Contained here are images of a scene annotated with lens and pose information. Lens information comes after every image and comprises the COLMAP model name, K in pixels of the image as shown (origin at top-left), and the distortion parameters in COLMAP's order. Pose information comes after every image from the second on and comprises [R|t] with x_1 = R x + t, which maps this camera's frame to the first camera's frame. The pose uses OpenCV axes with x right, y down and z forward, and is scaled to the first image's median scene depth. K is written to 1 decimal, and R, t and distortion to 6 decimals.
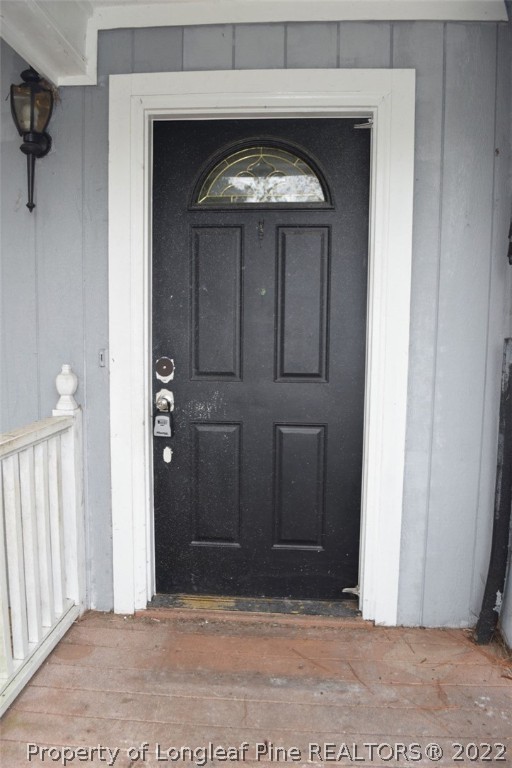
lens RADIAL K [[603.9, 0, 253.0], [0, 603.9, 387.8], [0, 0, 1]] dist [-0.068617, -0.010175]
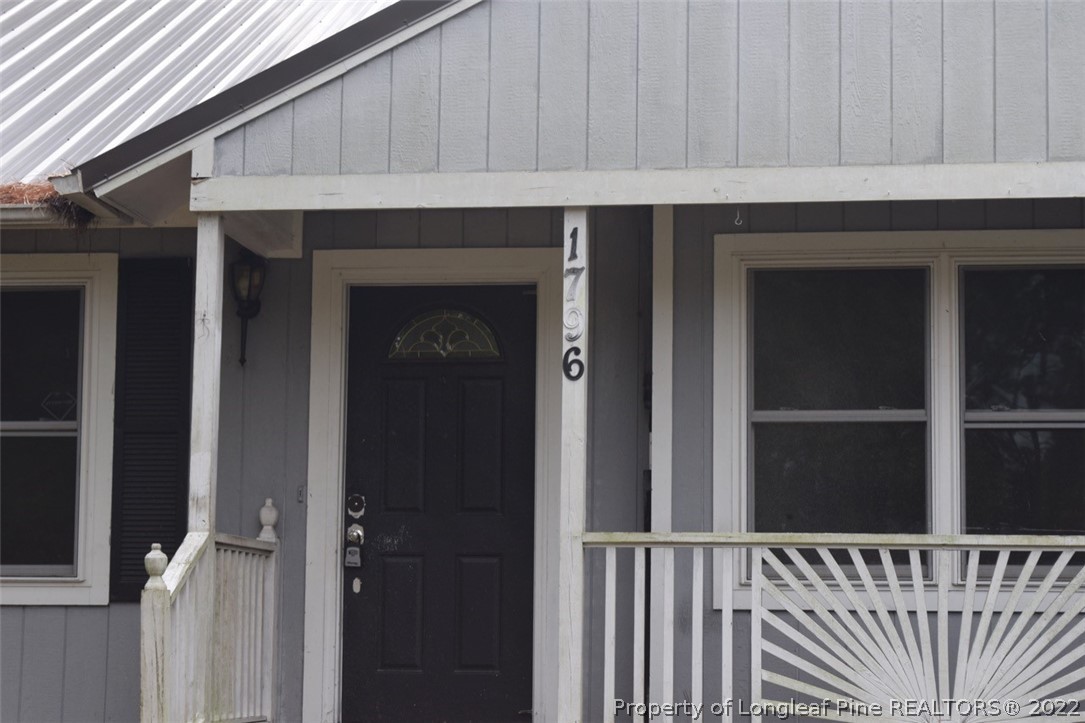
lens RADIAL K [[2565.9, 0, 544.0], [0, 2565.9, 362.2], [0, 0, 1]] dist [0.144781, 0.000000]
pose [[0.998793, -0.007023, -0.048609, 0.425240], [-0.003934, 0.975102, -0.221720, 0.752687], [0.048956, 0.221643, 0.973898, -3.606108]]
